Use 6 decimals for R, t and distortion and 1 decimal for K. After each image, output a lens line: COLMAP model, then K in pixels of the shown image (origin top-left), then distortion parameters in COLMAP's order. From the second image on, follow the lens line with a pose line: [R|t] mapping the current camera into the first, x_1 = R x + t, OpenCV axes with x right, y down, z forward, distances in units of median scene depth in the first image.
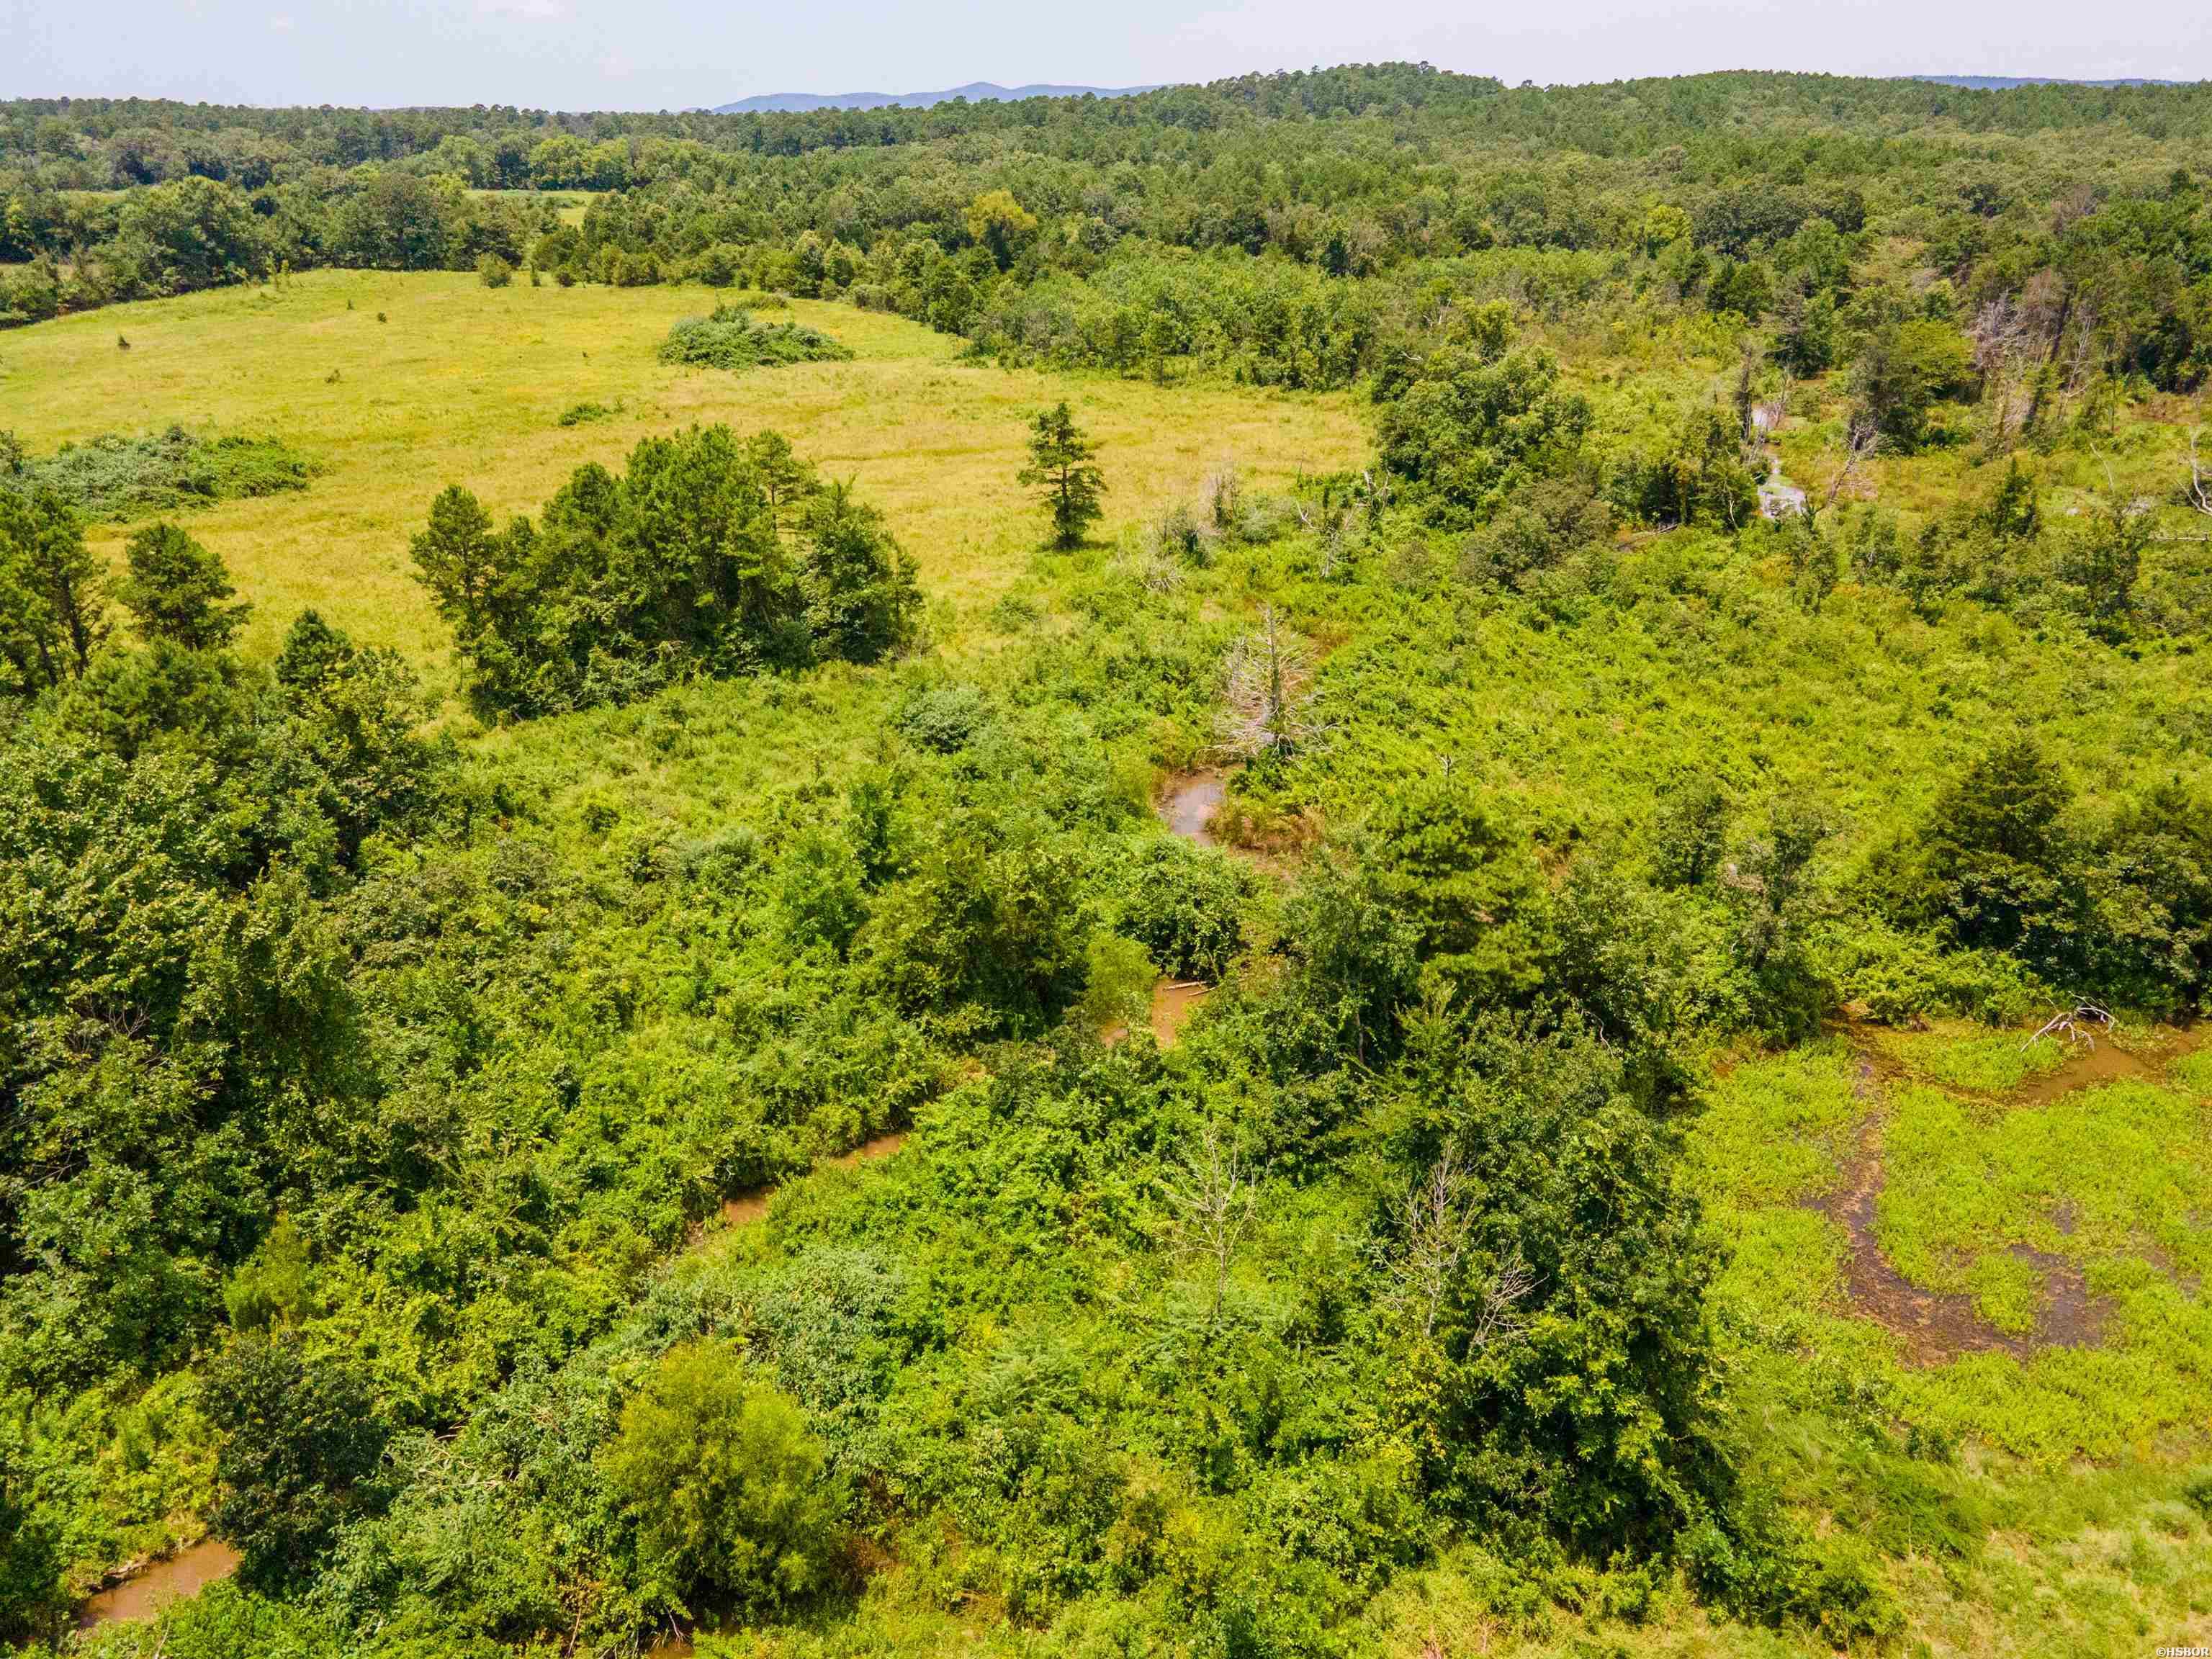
lens RADIAL K [[1619.2, 0, 1116.0], [0, 1619.2, 833.5], [0, 0, 1]] dist [0.003389, 0.065320]
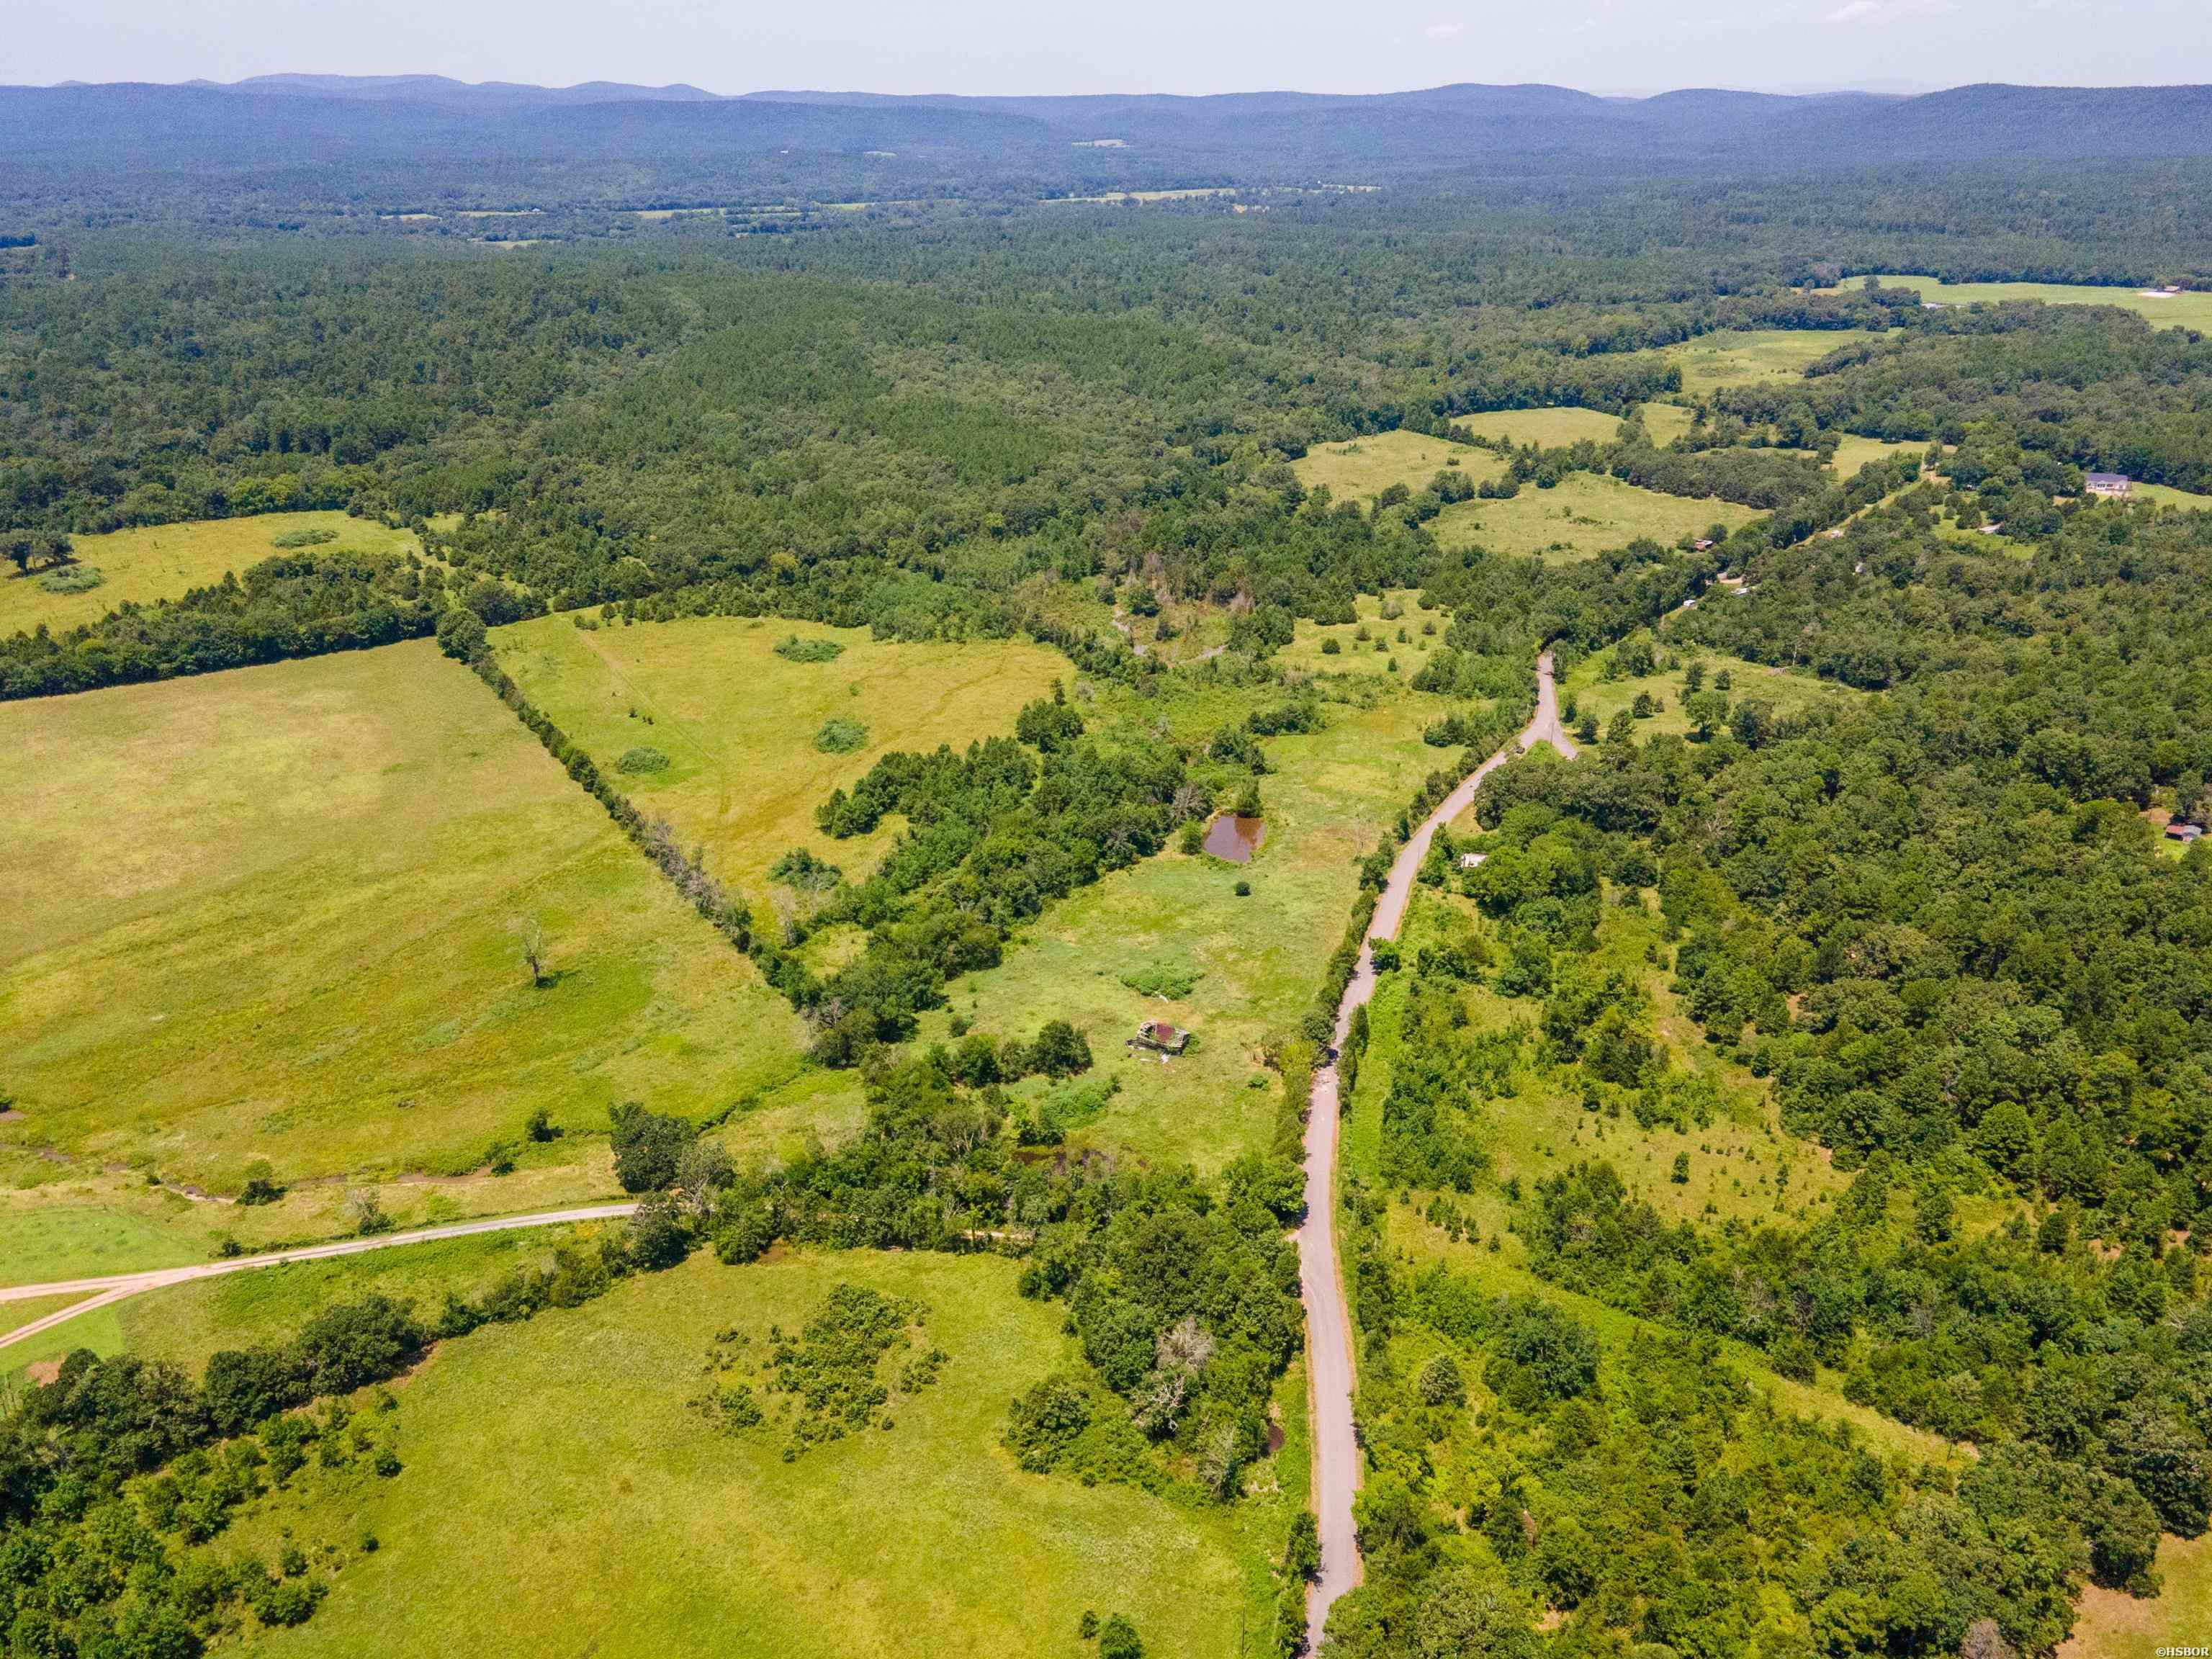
lens RADIAL K [[1623.5, 0, 1106.0], [0, 1623.5, 829.5], [0, 0, 1]] dist [0.040651, -0.003582]
pose [[0.804056, -0.245557, 0.541476, -1.487284], [0.239437, 0.967346, 0.083140, -0.104244], [-0.544210, 0.062800, 0.836595, -1.749549]]
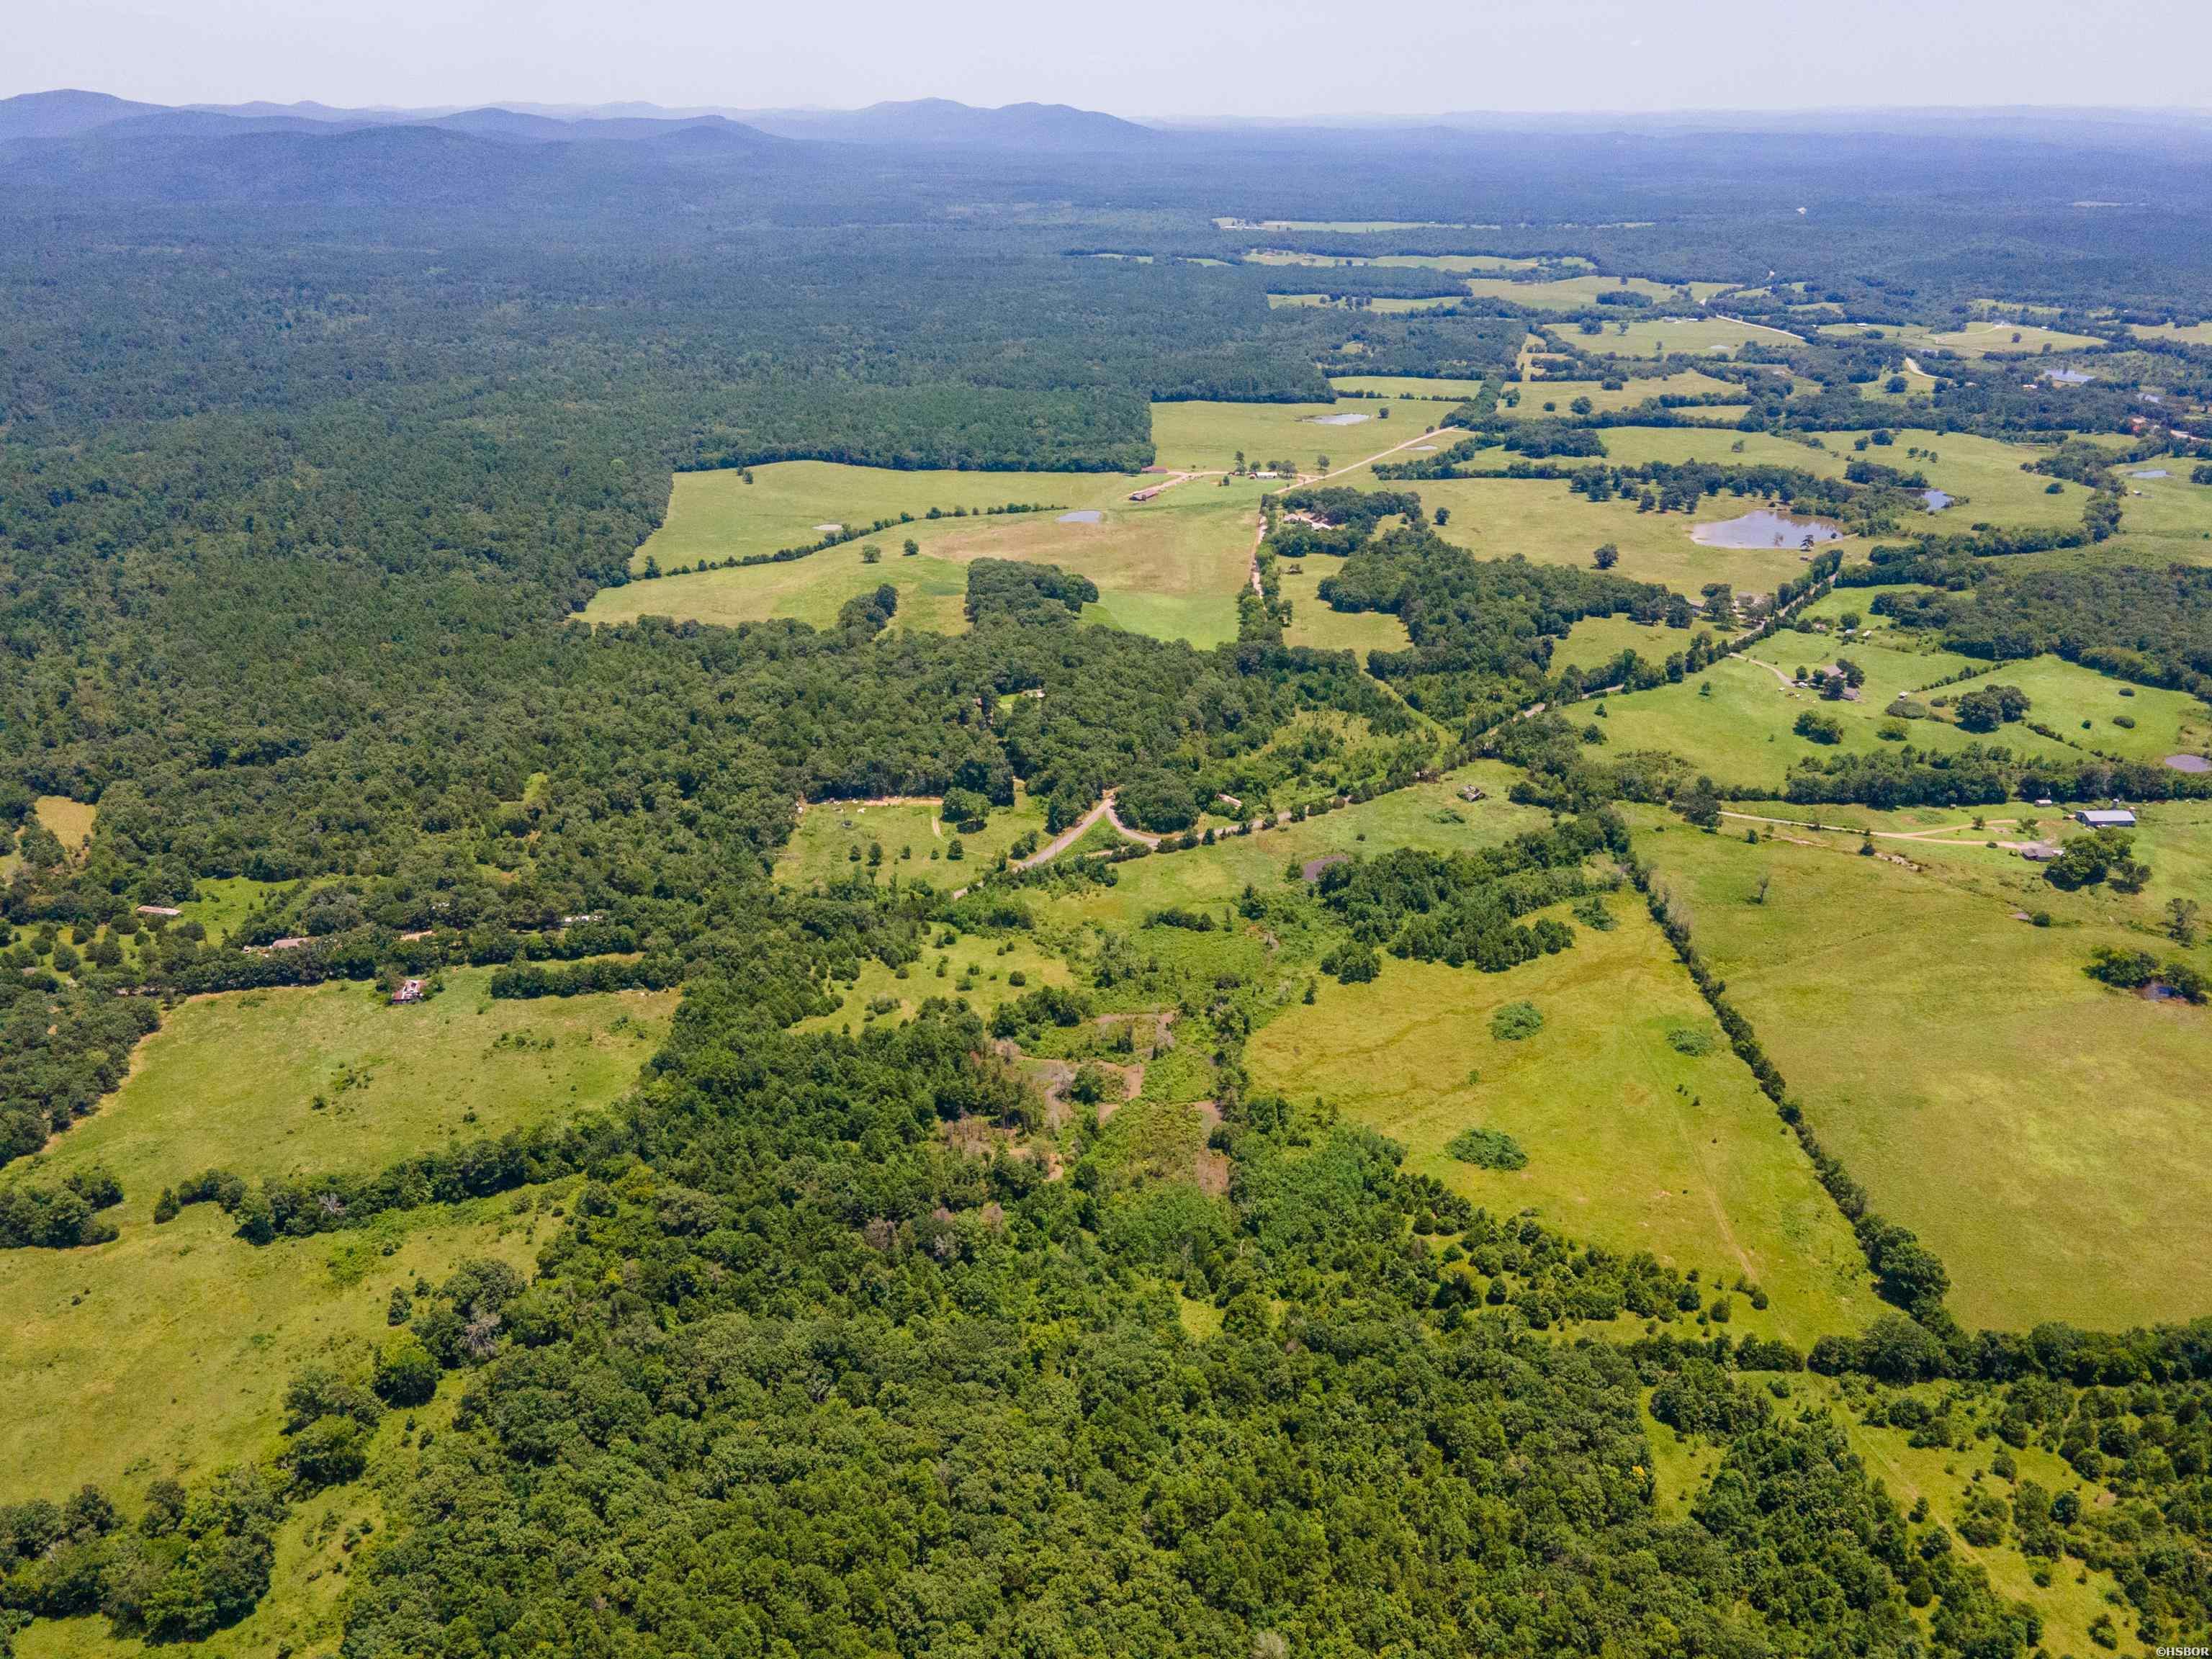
lens RADIAL K [[1625.4, 0, 1110.6], [0, 1625.4, 828.8], [0, 0, 1]] dist [0.004842, 0.062146]
pose [[-0.999524, 0.006575, -0.030152, 0.454111], [-0.018084, 0.666918, 0.744911, -2.597922], [0.025007, 0.745102, -0.666482, 2.364441]]
